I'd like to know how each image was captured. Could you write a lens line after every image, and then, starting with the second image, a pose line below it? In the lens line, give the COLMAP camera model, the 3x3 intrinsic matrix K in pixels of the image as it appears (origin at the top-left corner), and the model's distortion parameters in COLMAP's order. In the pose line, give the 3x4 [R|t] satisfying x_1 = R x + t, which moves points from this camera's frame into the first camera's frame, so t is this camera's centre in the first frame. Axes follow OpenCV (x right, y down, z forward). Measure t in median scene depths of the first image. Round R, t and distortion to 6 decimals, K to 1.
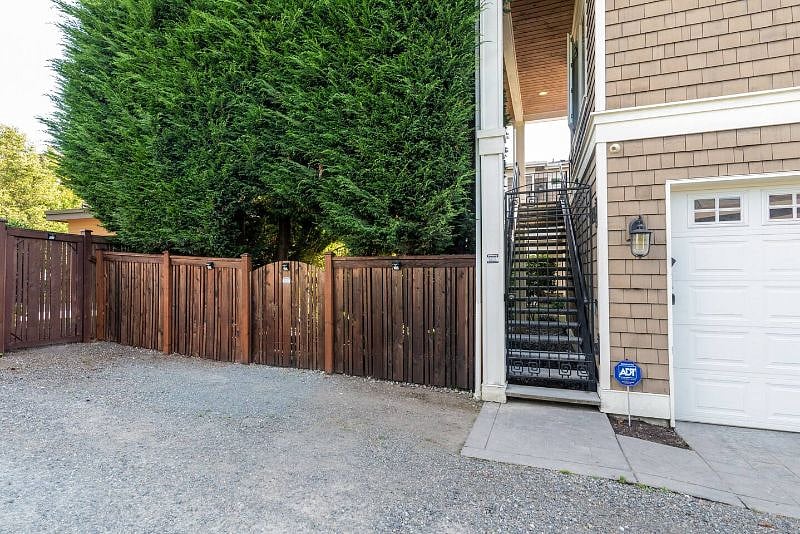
lens RADIAL K [[398.9, 0, 400.0], [0, 398.9, 267.0], [0, 0, 1]] dist [0.002761, -0.000185]
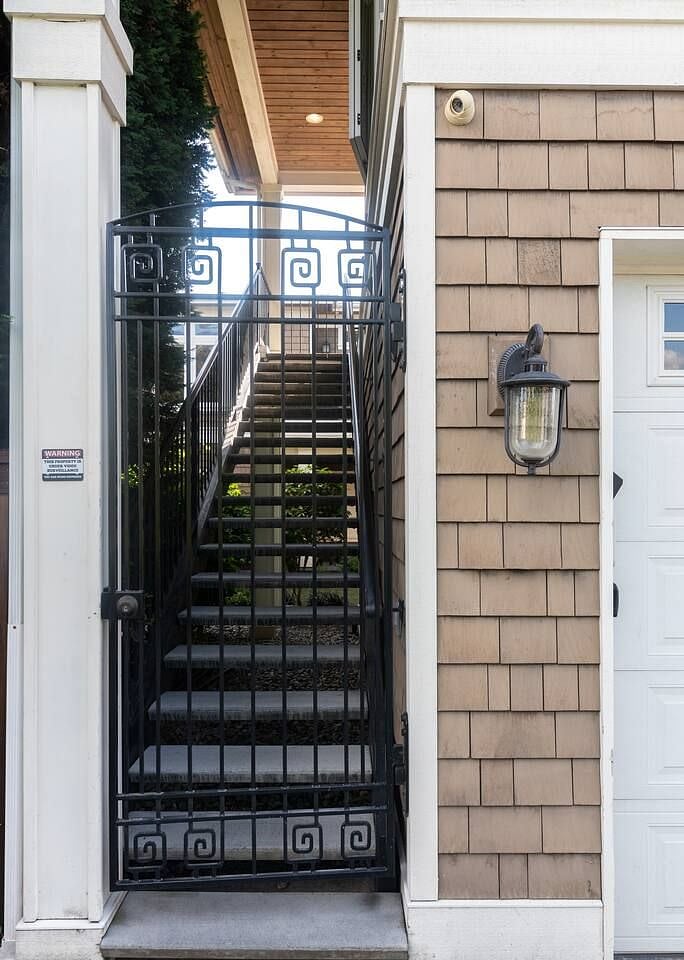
lens RADIAL K [[731.6, 0, 346.0], [0, 731.6, 508.4], [0, 0, 1]] dist [-0.000525, 0.001337]
pose [[0.937558, 0.002197, 0.347821, 0.271527], [-0.009249, 0.999784, 0.018614, -0.002801], [-0.347705, -0.020668, 0.937376, 0.516886]]
